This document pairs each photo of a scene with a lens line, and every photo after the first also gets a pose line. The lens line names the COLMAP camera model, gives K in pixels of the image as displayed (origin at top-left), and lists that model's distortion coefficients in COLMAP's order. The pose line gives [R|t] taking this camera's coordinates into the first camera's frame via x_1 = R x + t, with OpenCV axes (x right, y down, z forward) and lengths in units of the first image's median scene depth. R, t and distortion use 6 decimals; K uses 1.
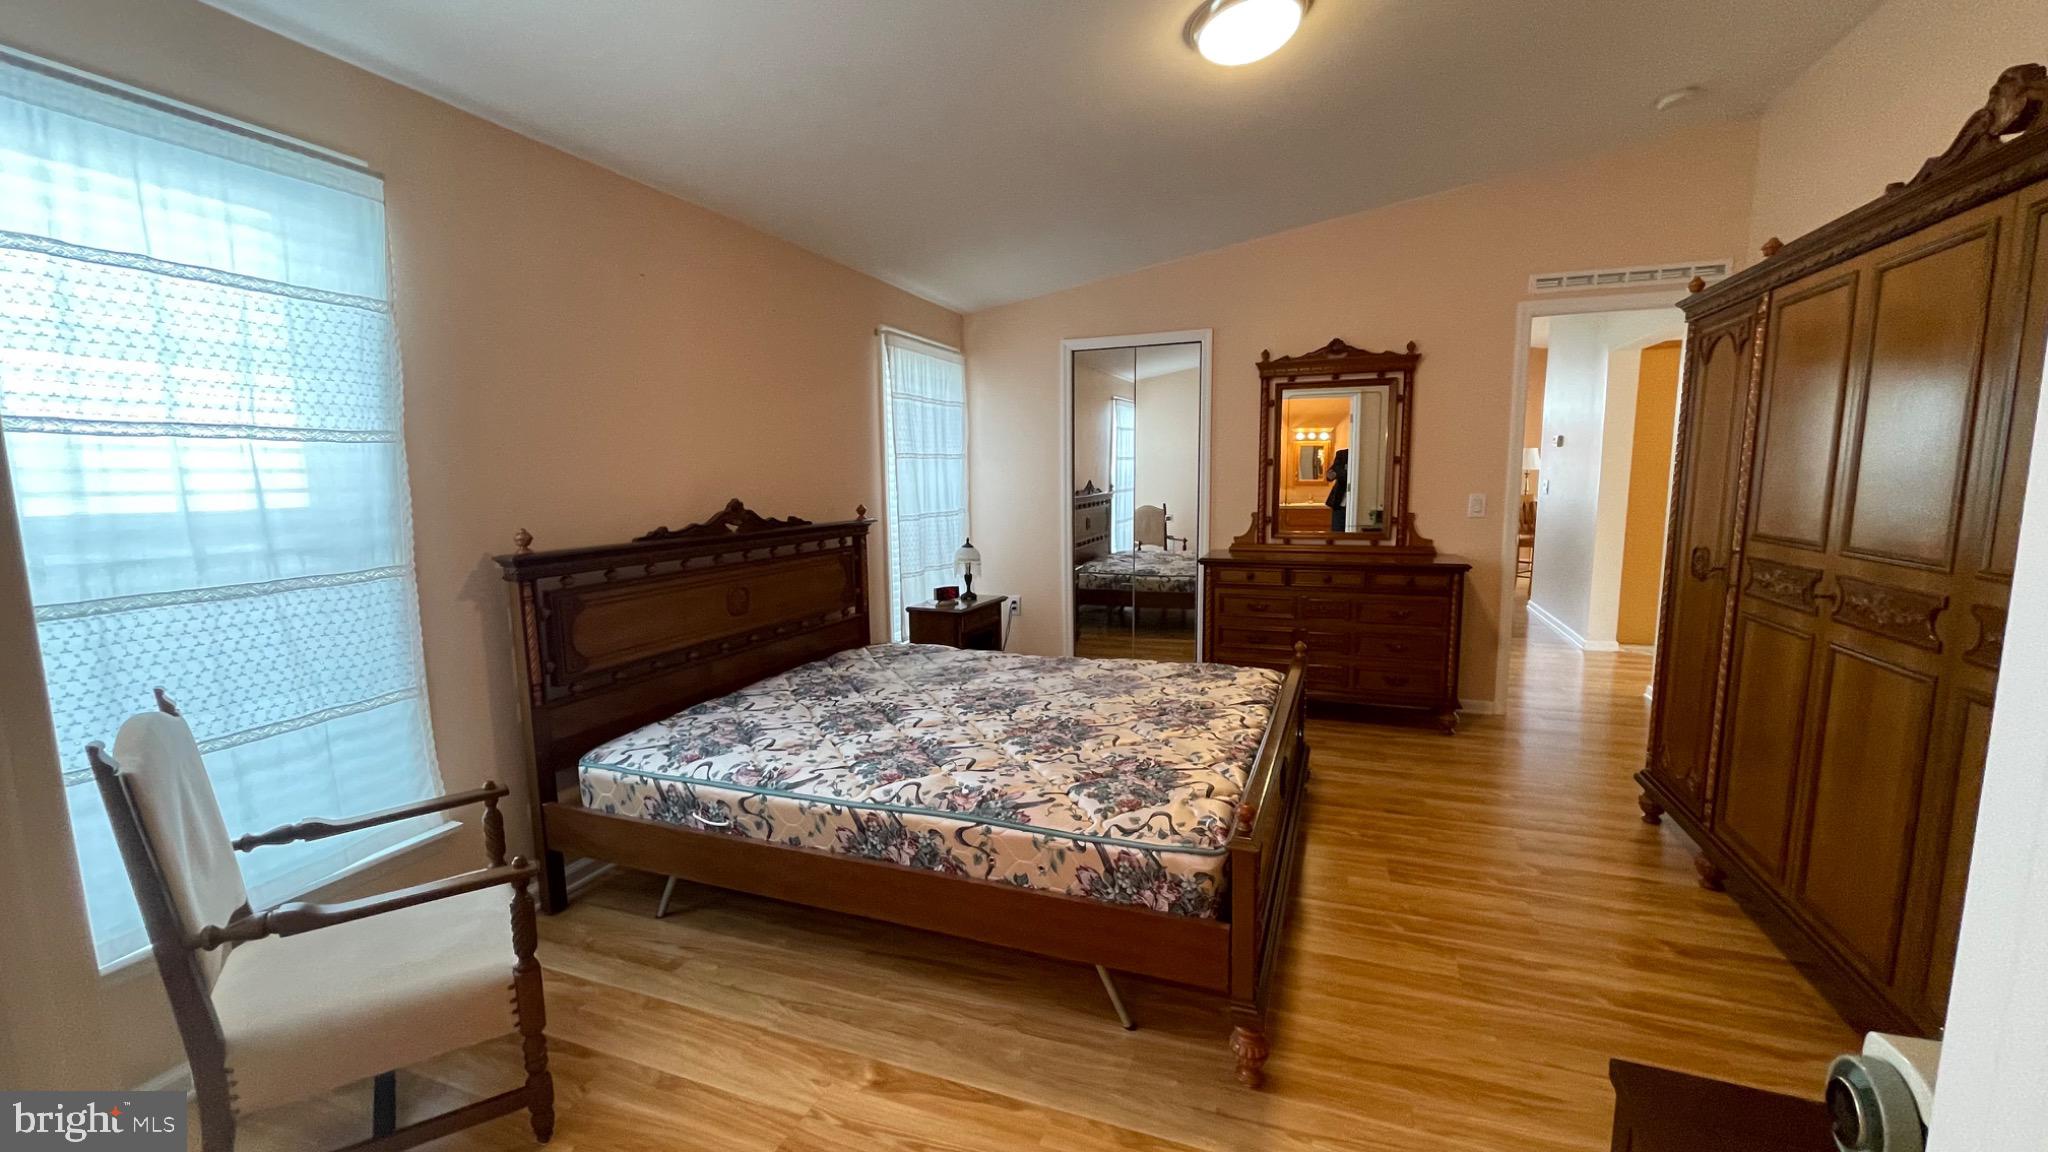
lens RADIAL K [[825.1, 0, 1019.1], [0, 825.1, 585.9], [0, 0, 1]] dist [-0.001460, -0.000612]
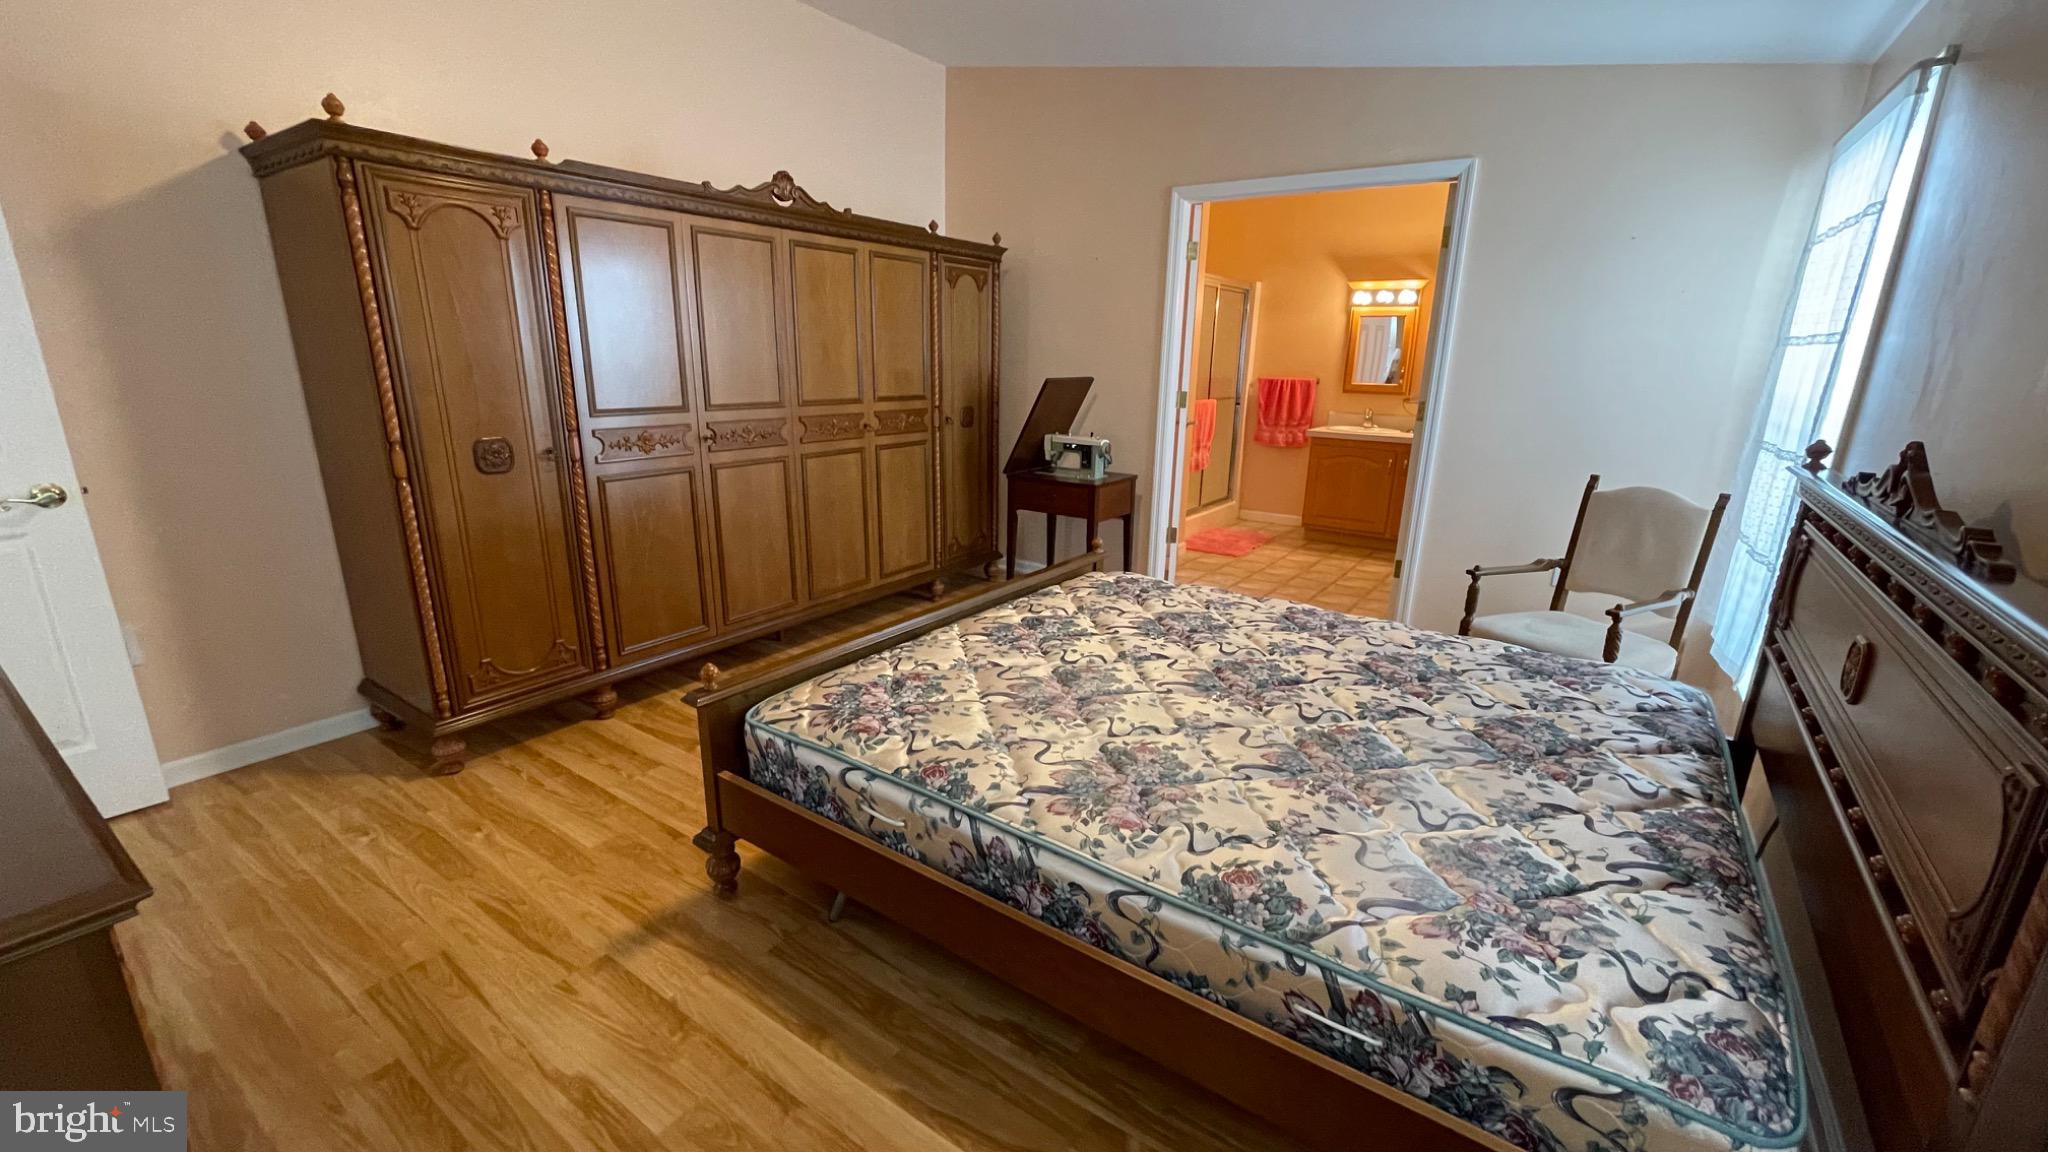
lens RADIAL K [[825.1, 0, 1021.3], [0, 825.1, 579.1], [0, 0, 1]] dist [-0.001460, -0.000612]
pose [[-0.971551, -0.071578, 0.225756, 0.004293], [0.022453, 0.921102, 0.388672, -0.279502], [-0.235765, 0.382684, -0.893291, 1.949023]]
